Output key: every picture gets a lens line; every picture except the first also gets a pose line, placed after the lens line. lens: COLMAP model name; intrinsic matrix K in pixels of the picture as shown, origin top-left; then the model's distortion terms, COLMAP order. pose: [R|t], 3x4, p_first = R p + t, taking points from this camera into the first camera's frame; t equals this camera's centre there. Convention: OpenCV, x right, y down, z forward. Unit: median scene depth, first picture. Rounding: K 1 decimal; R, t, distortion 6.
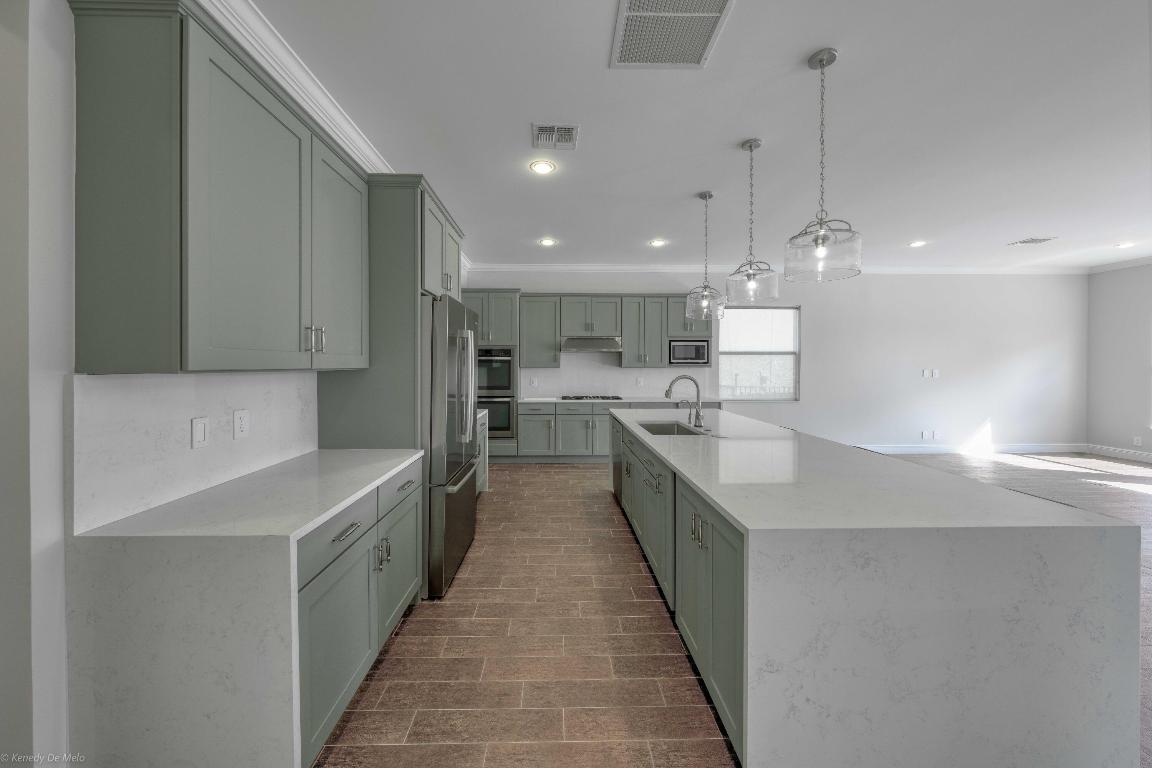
lens RADIAL K [[400.5, 0, 556.1], [0, 400.5, 367.9], [0, 0, 1]] dist [-0.023017, -0.000015]
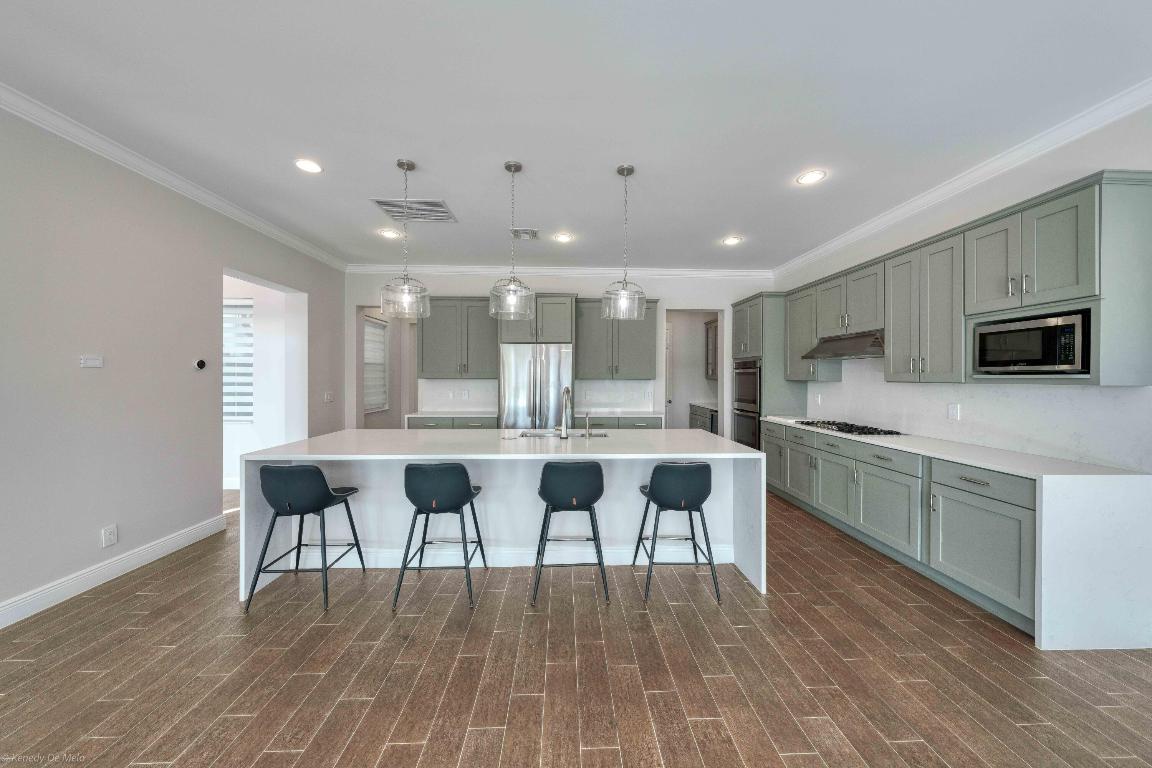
lens RADIAL K [[389.6, 0, 576.4], [0, 389.6, 379.6], [0, 0, 1]] dist [-0.001796, -0.000034]
pose [[0.028070, 0.006308, -0.999586, 0.715555], [-0.009993, 0.999932, 0.006030, -0.003398], [0.999556, 0.009819, 0.028131, 0.535637]]
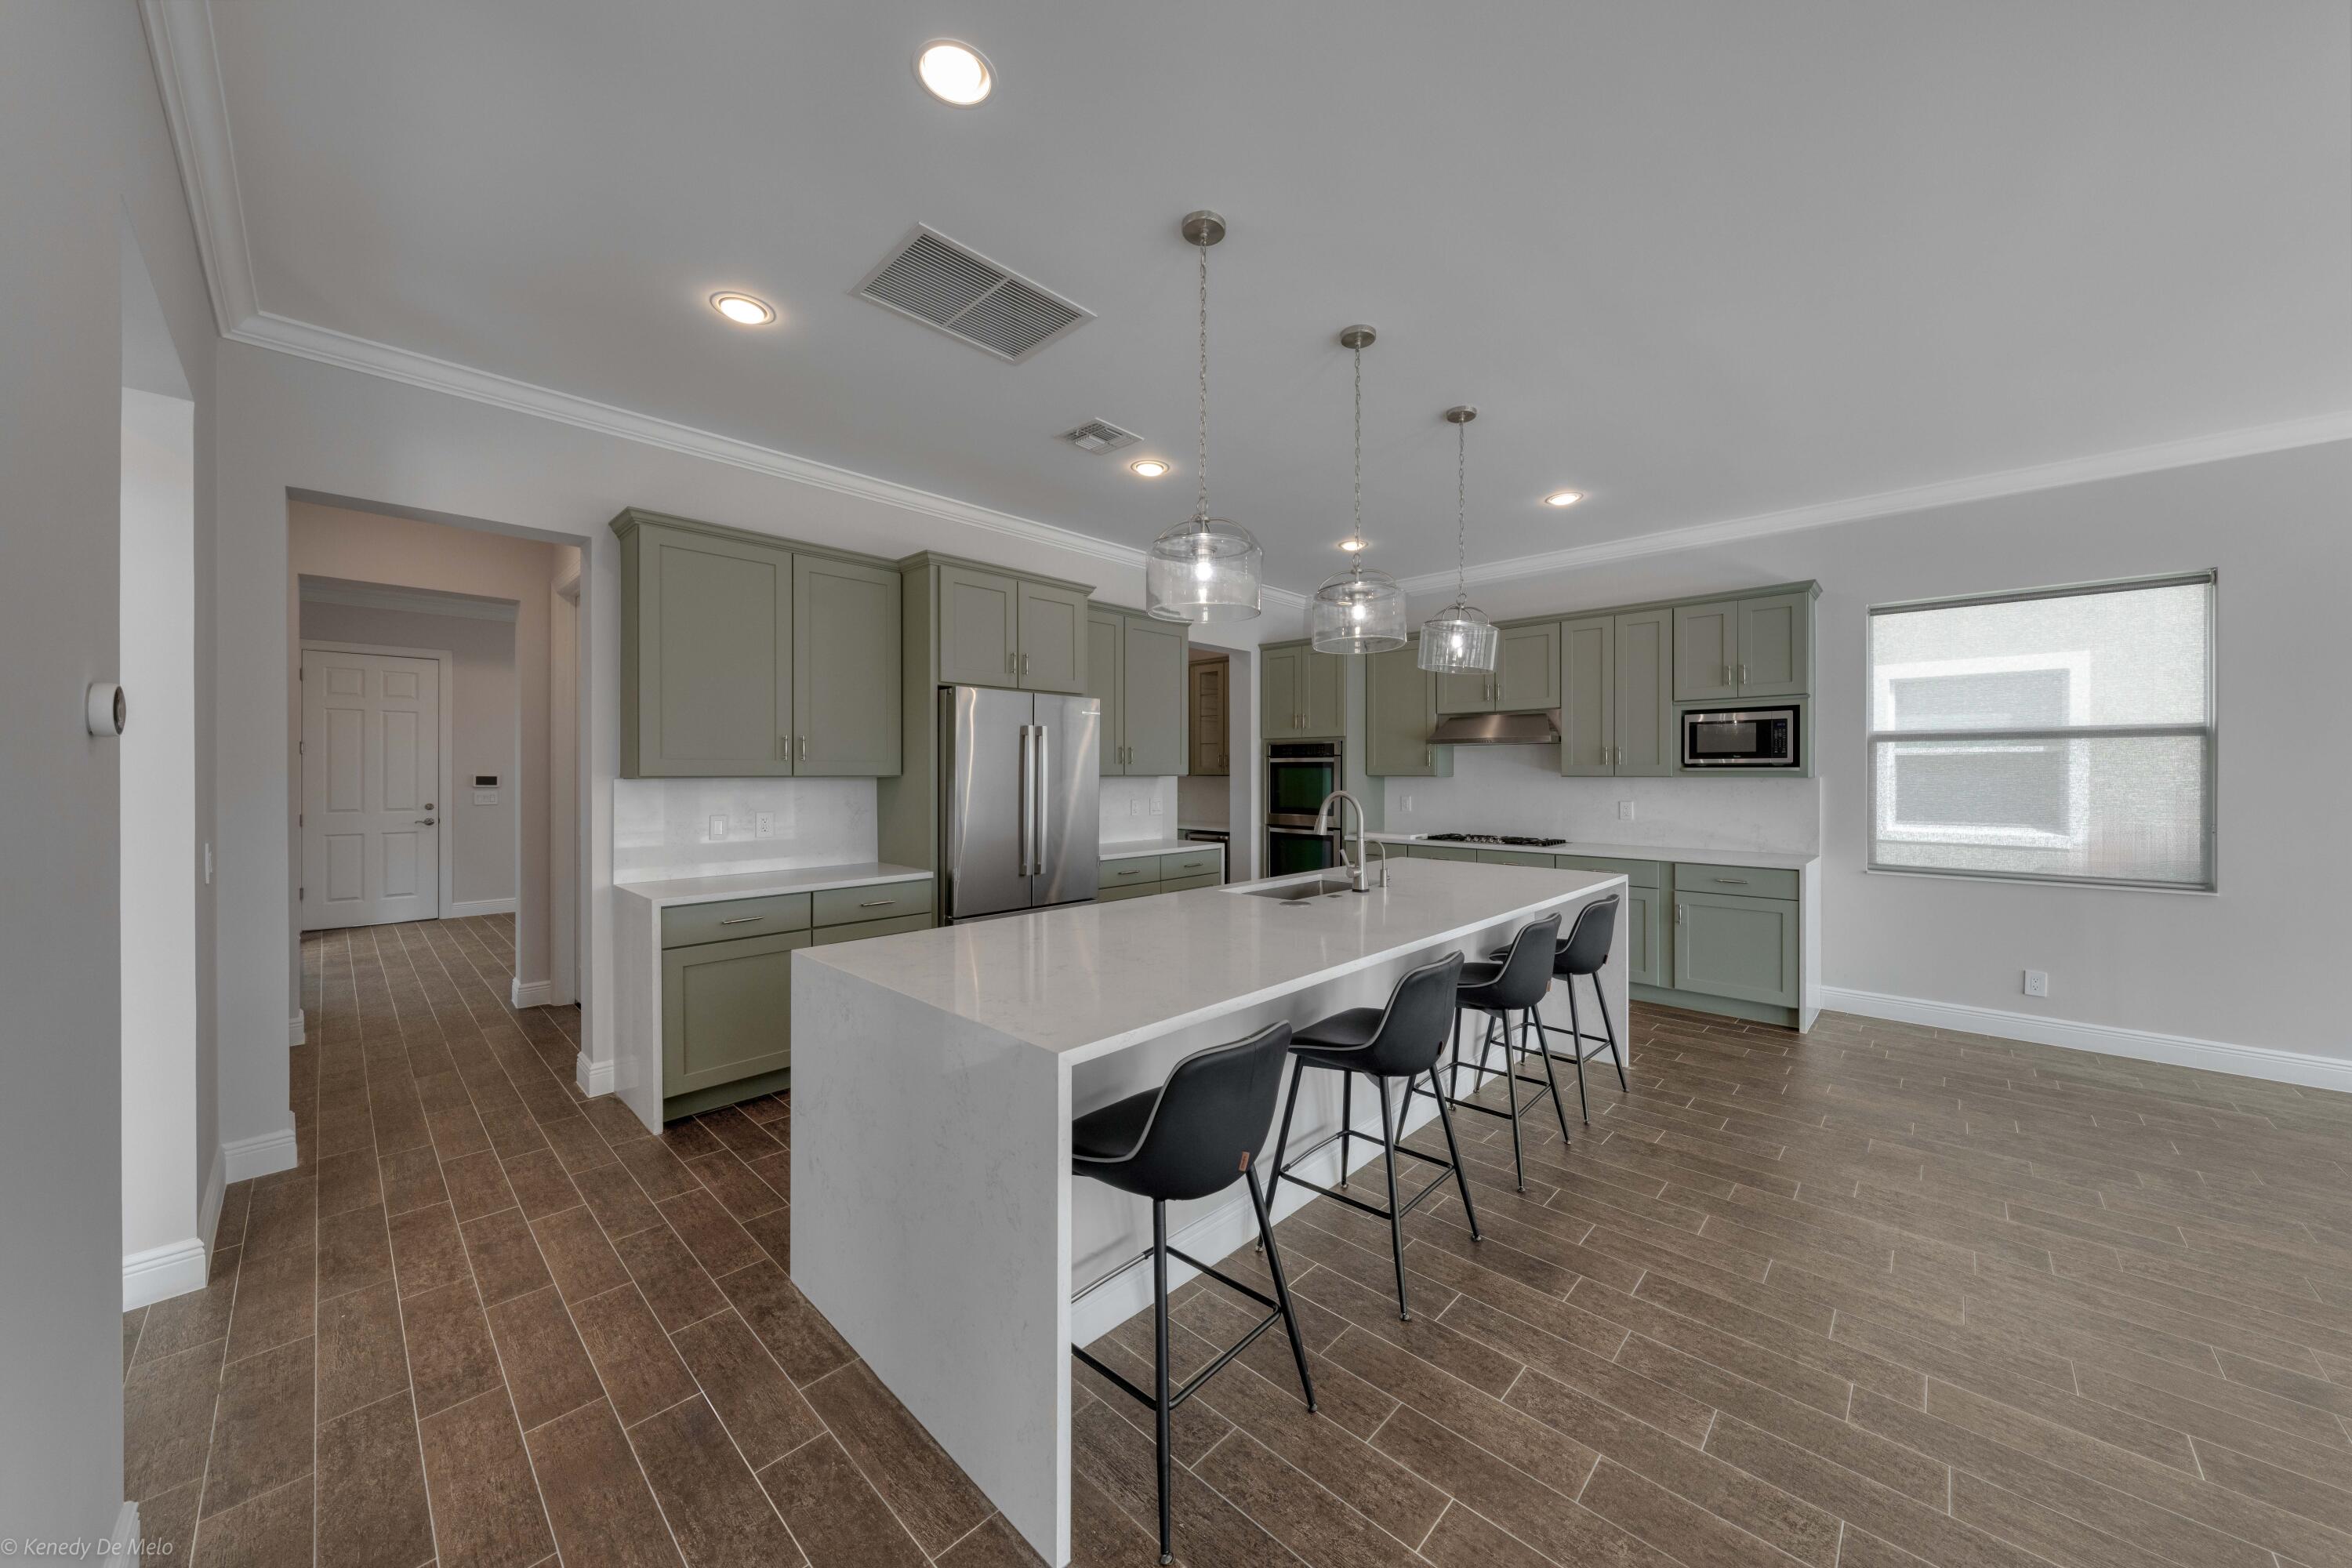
lens RADIAL K [[819.6, 0, 1187.0], [0, 819.6, 774.4], [0, 0, 1]] dist [-0.001104, -0.000062]
pose [[0.731117, 0.001642, -0.682250, 0.487904], [-0.003898, 0.999991, -0.001770, -0.000183], [0.682241, 0.003953, 0.731117, 0.035689]]
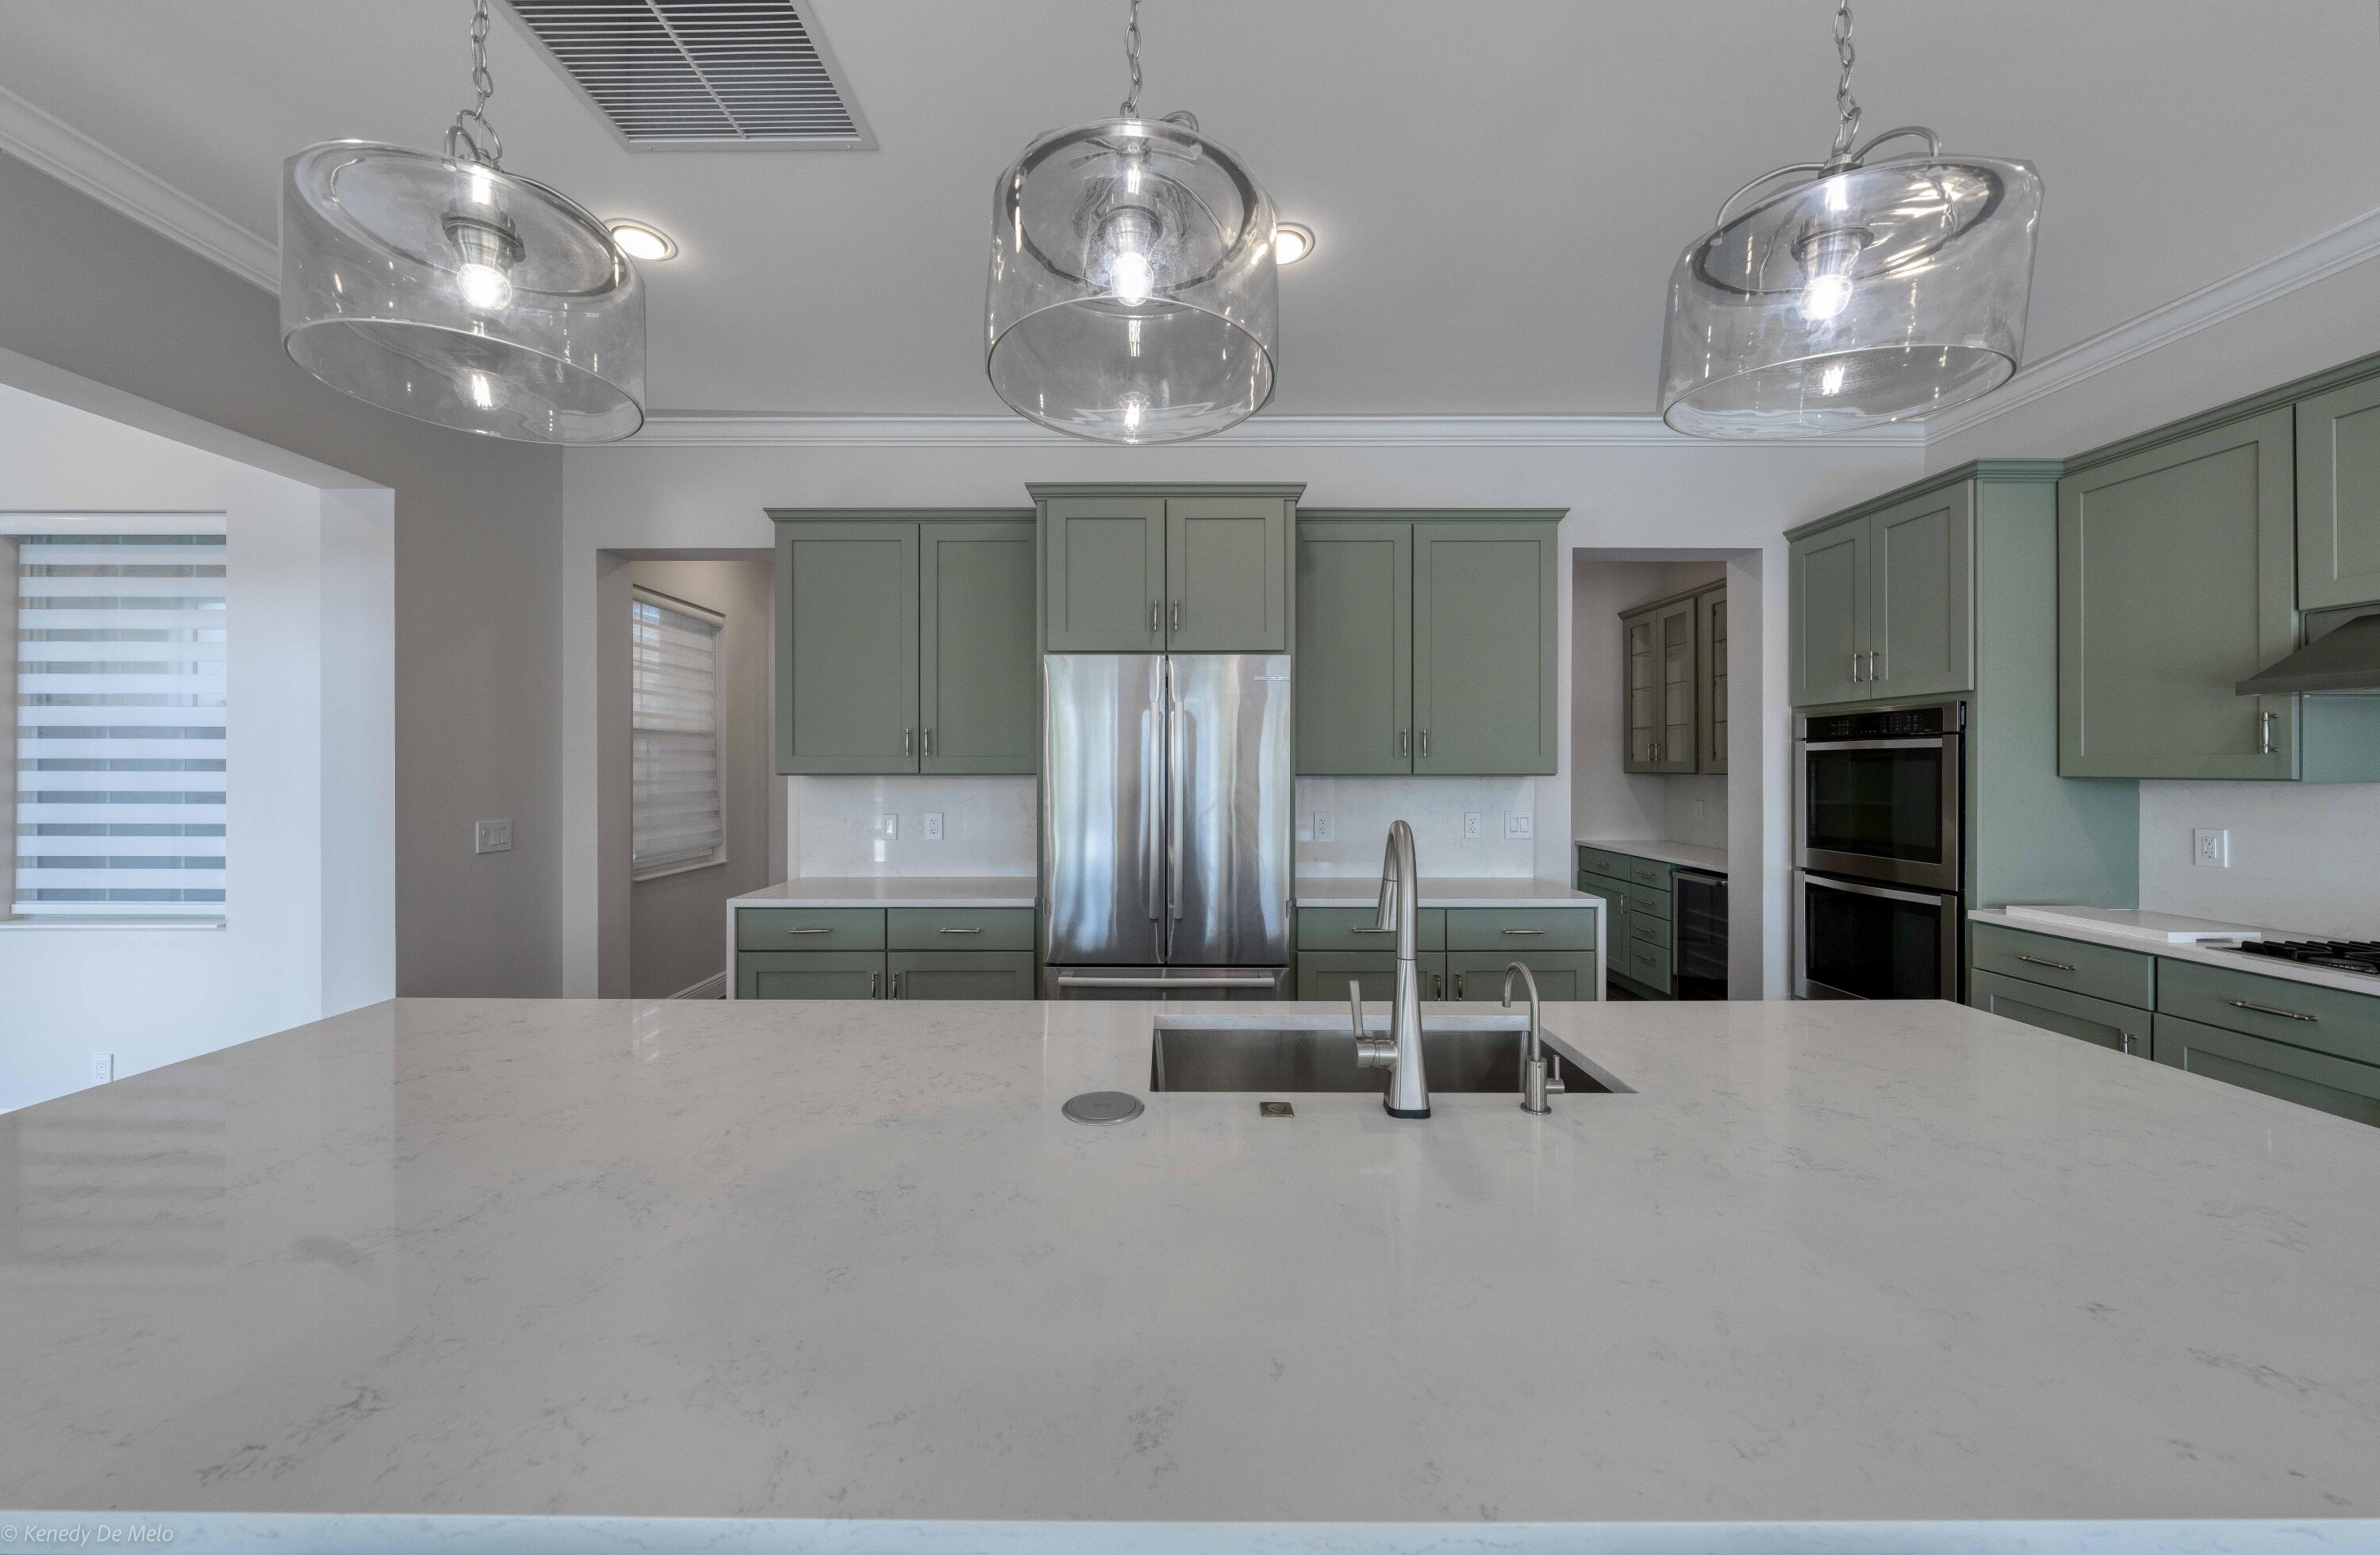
lens RADIAL K [[803.4, 0, 1174.2], [0, 803.4, 769.1], [0, 0, 1]] dist [0.000952, -0.003969]
pose [[-0.002223, 0.000093, -0.999998, 0.382755], [-0.005740, 0.999984, 0.000106, -0.003168], [0.999981, 0.005741, -0.002223, 0.479542]]
